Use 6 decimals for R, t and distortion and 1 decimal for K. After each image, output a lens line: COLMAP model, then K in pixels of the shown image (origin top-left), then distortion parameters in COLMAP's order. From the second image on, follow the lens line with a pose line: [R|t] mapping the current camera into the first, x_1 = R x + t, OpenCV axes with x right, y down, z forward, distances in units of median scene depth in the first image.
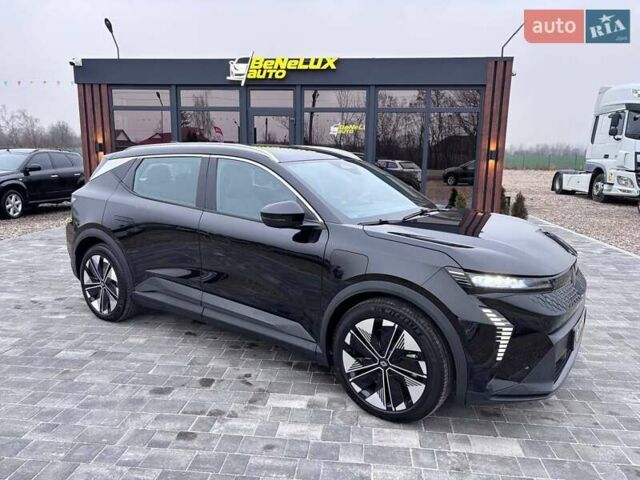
lens RADIAL K [[480.5, 0, 318.2], [0, 480.5, 241.9], [0, 0, 1]] dist [0.057874, -0.063443]
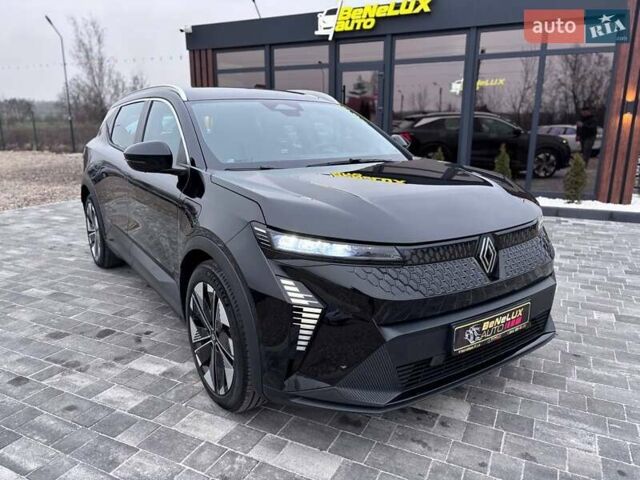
lens RADIAL K [[480.5, 0, 318.2], [0, 480.5, 241.9], [0, 0, 1]] dist [0.057874, -0.063443]
pose [[0.936609, 0.070976, -0.343112, 0.483025], [-0.050962, 0.996450, 0.067013, 0.021172], [0.346651, -0.045279, 0.936901, 0.246226]]
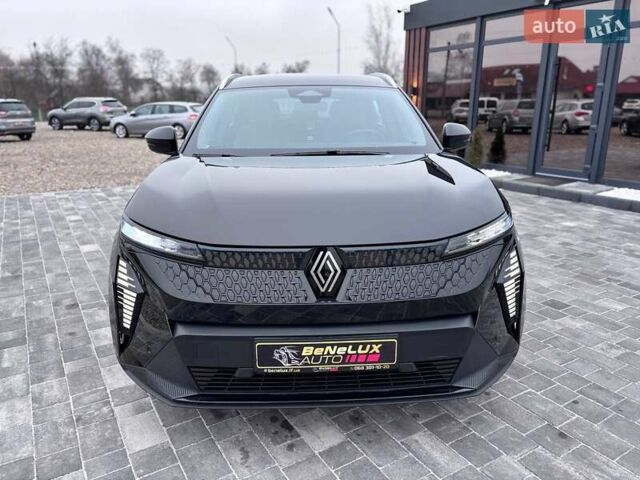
lens RADIAL K [[480.5, 0, 318.2], [0, 480.5, 241.9], [0, 0, 1]] dist [0.057874, -0.063443]
pose [[0.607357, 0.203692, -0.767871, 0.870915], [-0.128500, 0.979031, 0.158068, -0.046675], [0.783967, 0.002668, 0.620796, 0.567630]]
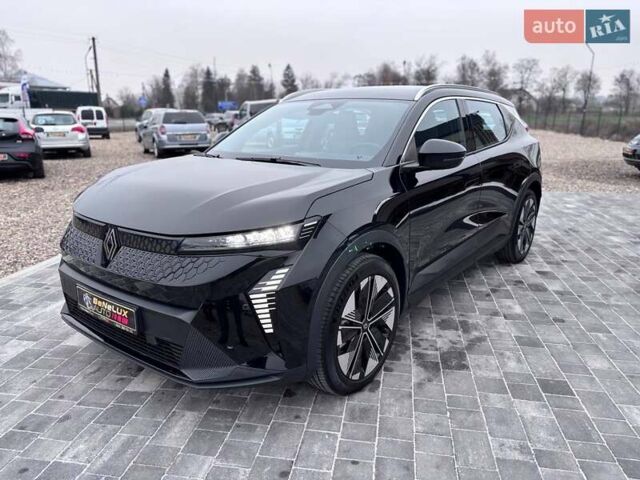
lens RADIAL K [[480.5, 0, 318.2], [0, 480.5, 241.9], [0, 0, 1]] dist [0.057874, -0.063443]
pose [[-0.057205, 0.242739, -0.968403, 1.122910], [-0.182689, 0.951068, 0.249186, -0.159583], [0.981505, 0.191172, -0.010060, 1.199379]]
